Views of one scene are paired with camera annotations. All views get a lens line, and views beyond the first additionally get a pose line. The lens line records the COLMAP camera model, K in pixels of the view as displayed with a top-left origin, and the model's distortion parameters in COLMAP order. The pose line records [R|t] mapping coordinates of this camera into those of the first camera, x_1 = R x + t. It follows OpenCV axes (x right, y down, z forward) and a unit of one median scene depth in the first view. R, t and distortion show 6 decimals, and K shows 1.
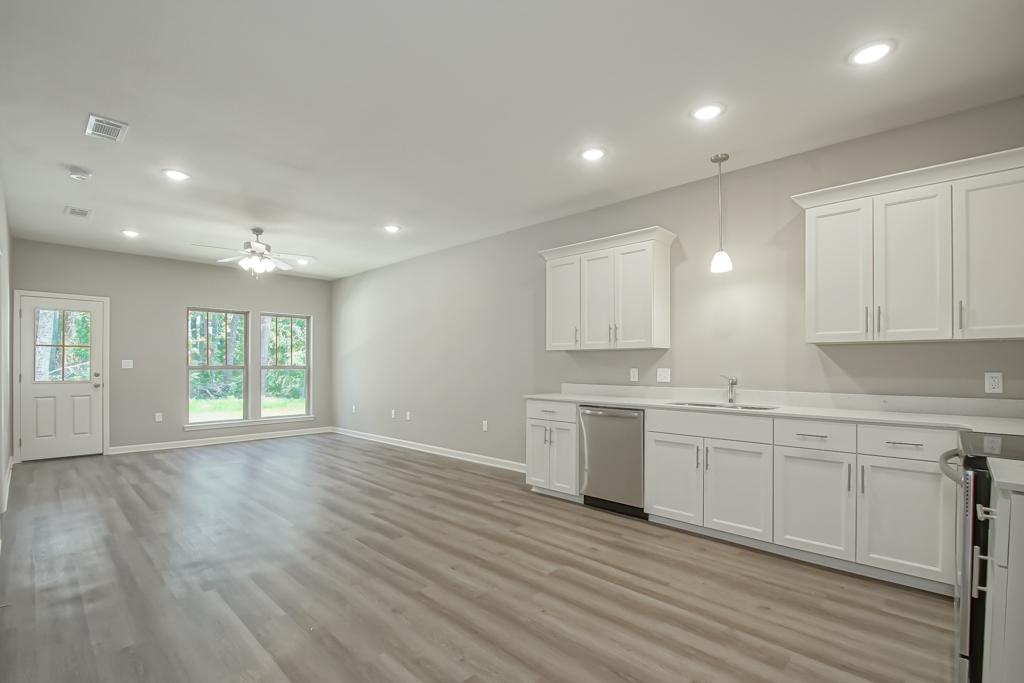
lens RADIAL K [[463.4, 0, 506.0], [0, 463.4, 362.3], [0, 0, 1]] dist [0.002121, -0.000297]
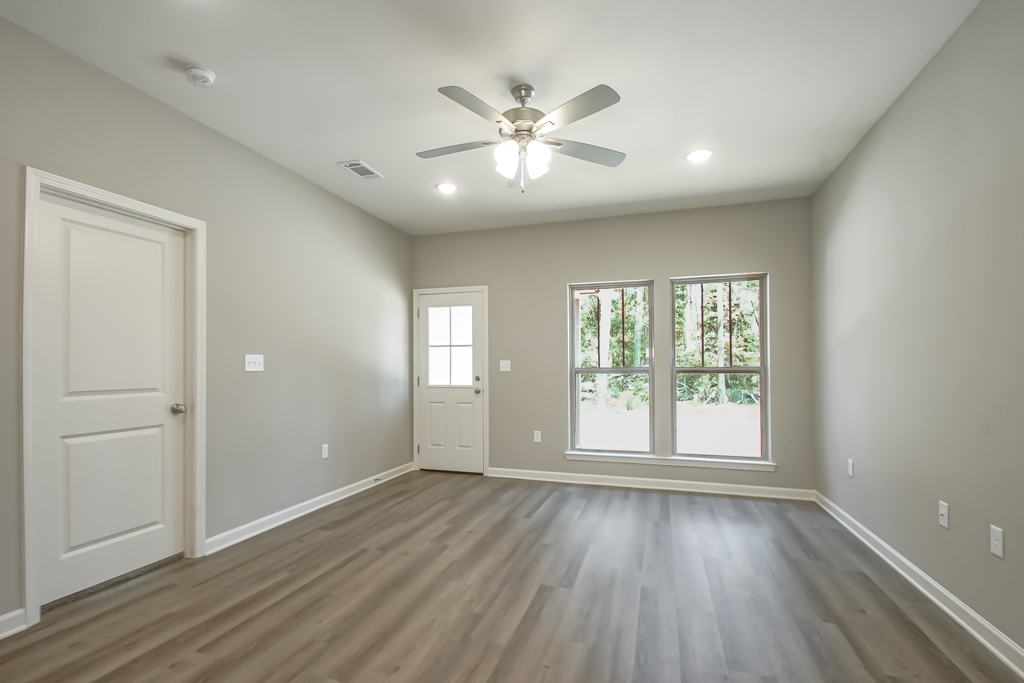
lens RADIAL K [[463.4, 0, 506.0], [0, 463.4, 362.3], [0, 0, 1]] dist [0.002121, -0.000297]
pose [[0.429116, -0.014365, -0.903135, -0.097956], [0.009247, 0.999891, -0.011511, 0.007247], [0.903202, -0.003412, 0.429202, 0.676153]]
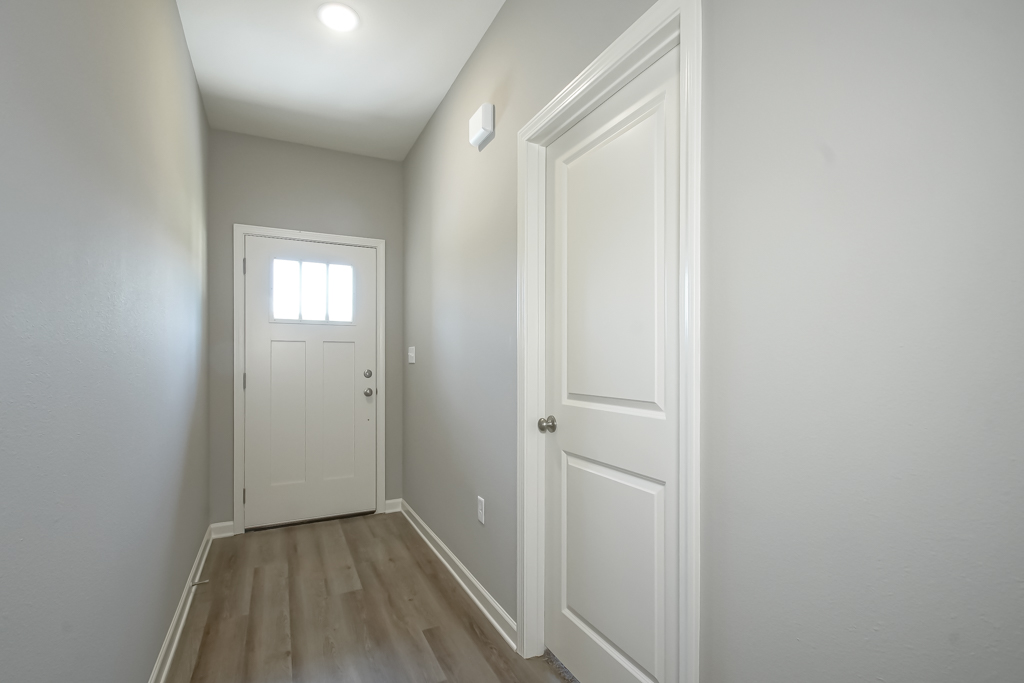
lens RADIAL K [[463.4, 0, 506.0], [0, 463.4, 362.3], [0, 0, 1]] dist [0.002121, -0.000297]
pose [[0.943214, -0.002771, -0.332174, -0.522935], [0.005433, 0.999960, 0.007086, 0.008816], [0.332141, -0.008489, 0.943192, 0.507788]]
